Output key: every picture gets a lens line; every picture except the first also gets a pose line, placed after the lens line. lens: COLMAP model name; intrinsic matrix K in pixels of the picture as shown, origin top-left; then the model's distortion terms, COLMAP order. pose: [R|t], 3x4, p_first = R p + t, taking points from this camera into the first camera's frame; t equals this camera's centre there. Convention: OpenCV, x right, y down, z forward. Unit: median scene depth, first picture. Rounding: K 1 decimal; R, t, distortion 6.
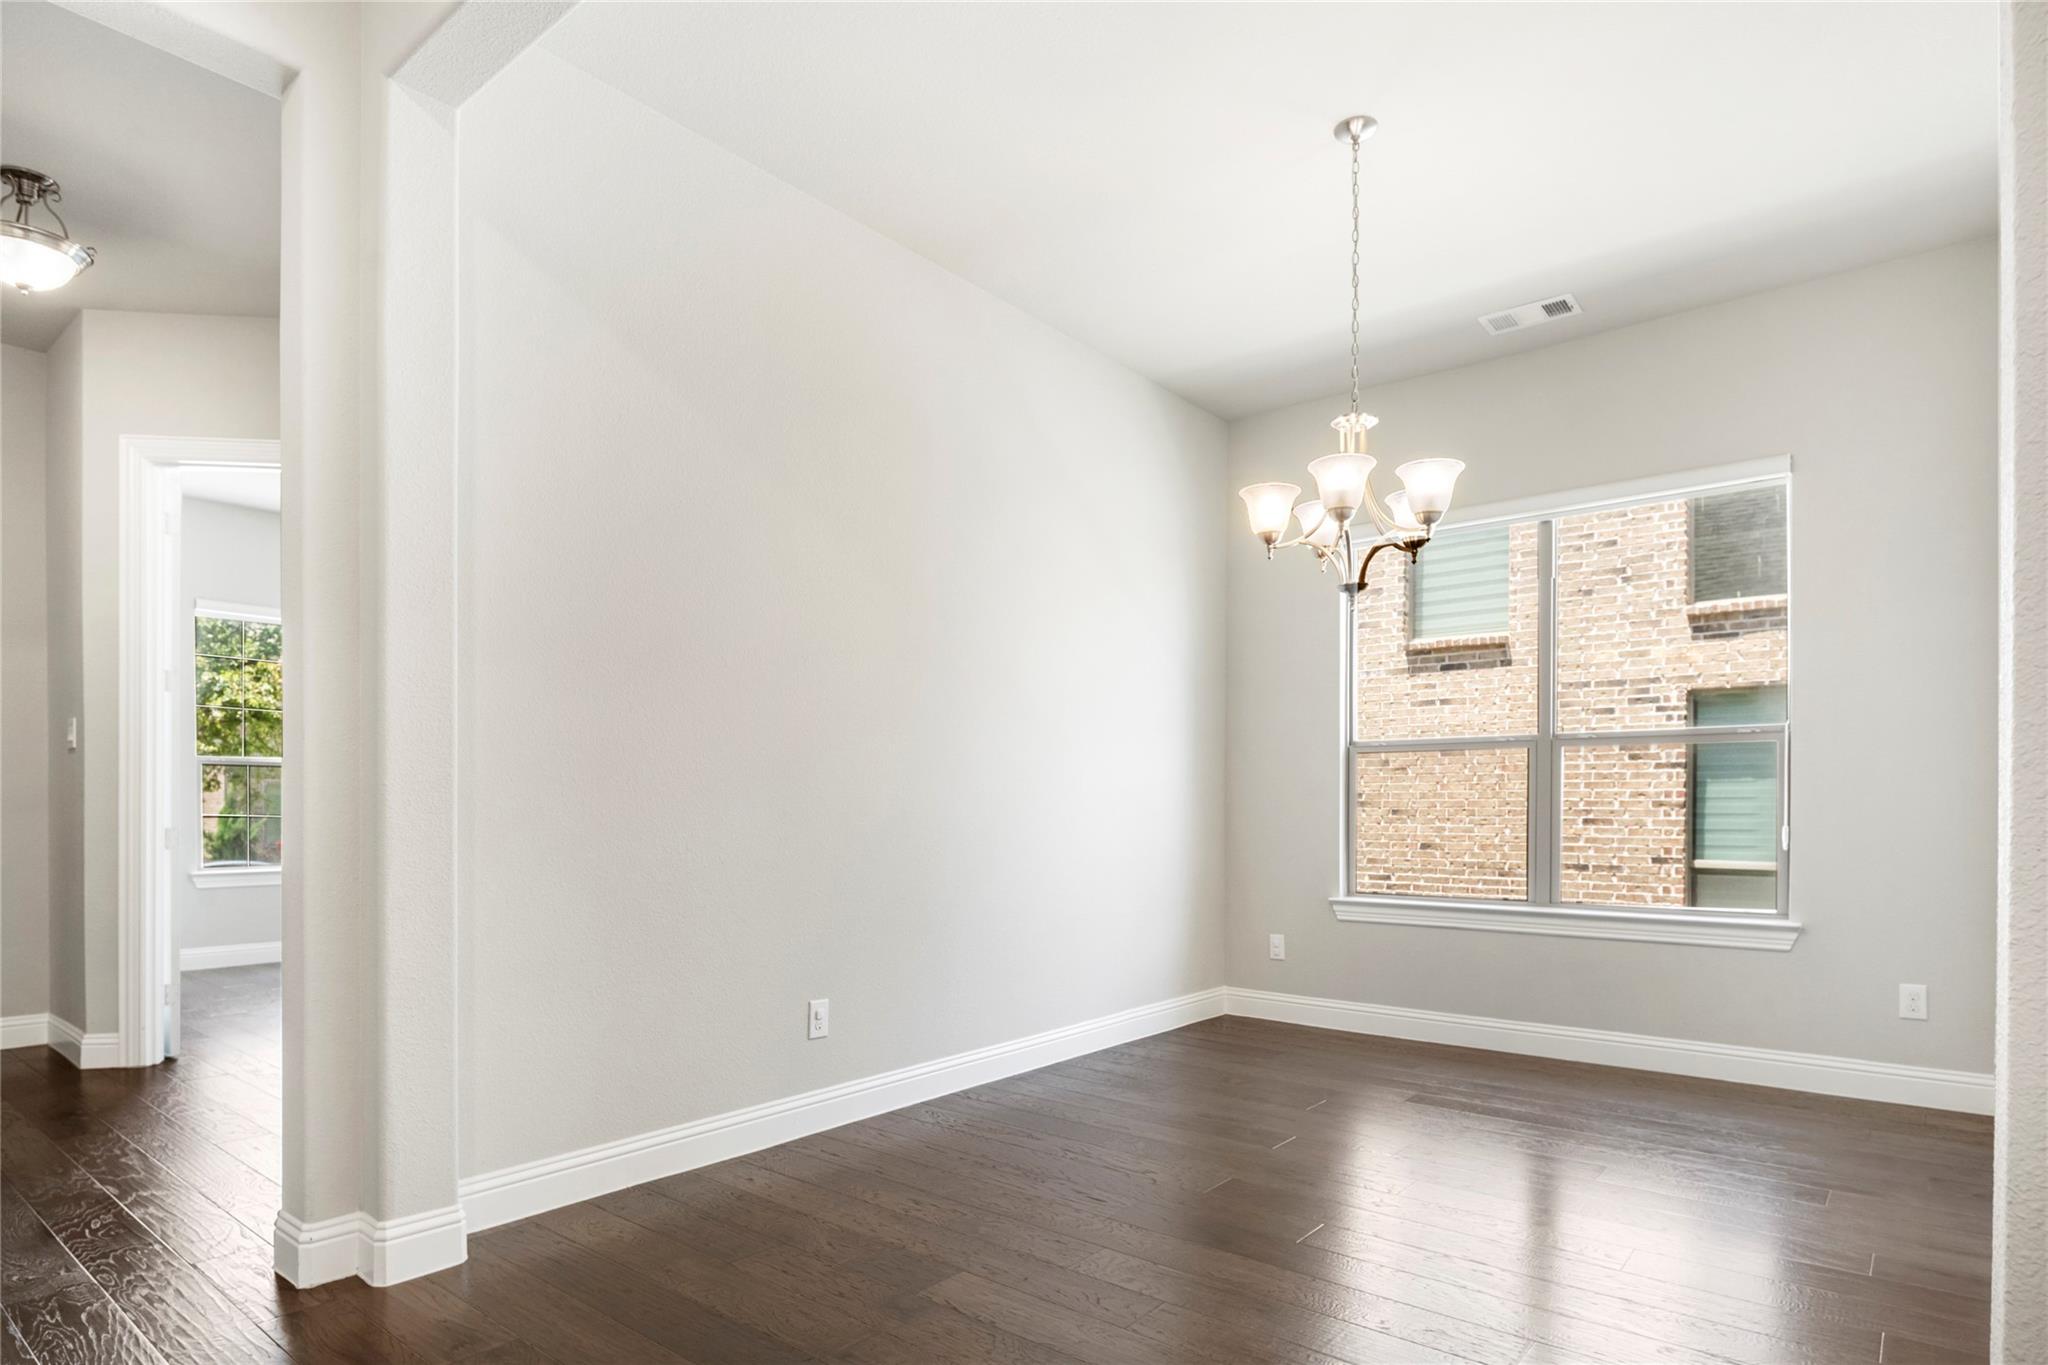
lens RADIAL K [[1123.8, 0, 1019.8], [0, 1123.8, 809.2], [0, 0, 1]] dist [-0.006105, -0.001803]
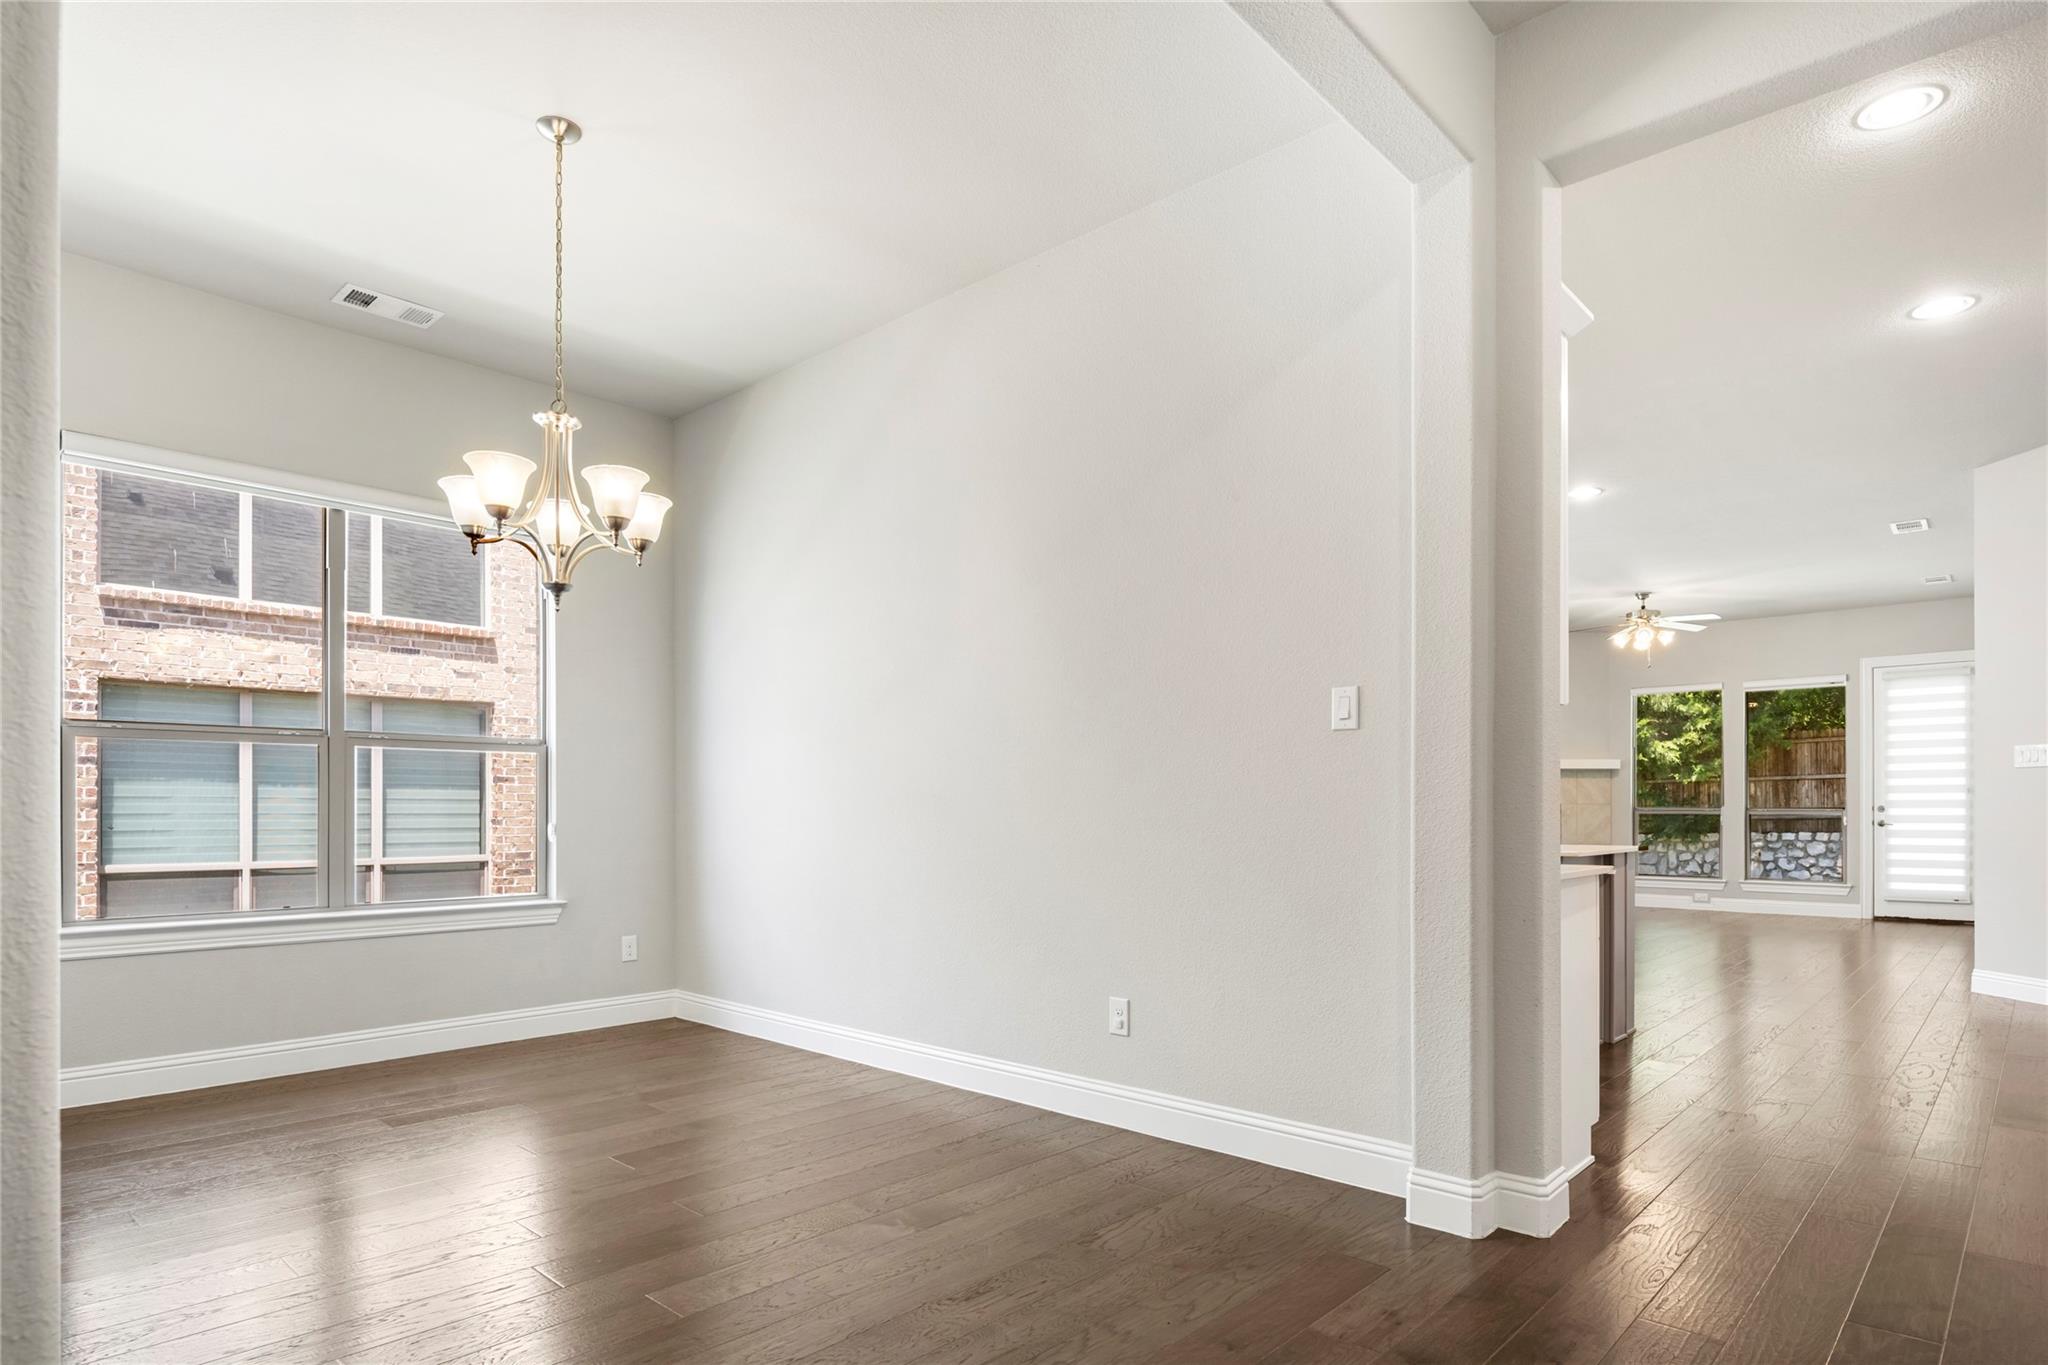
lens RADIAL K [[1123.8, 0, 1019.8], [0, 1123.8, 809.2], [0, 0, 1]] dist [-0.006105, -0.001803]
pose [[0.052161, -0.001467, 0.998638, -0.267250], [0.000808, 0.999999, 0.001427, -0.000850], [-0.998638, 0.000732, 0.052162, 0.212019]]
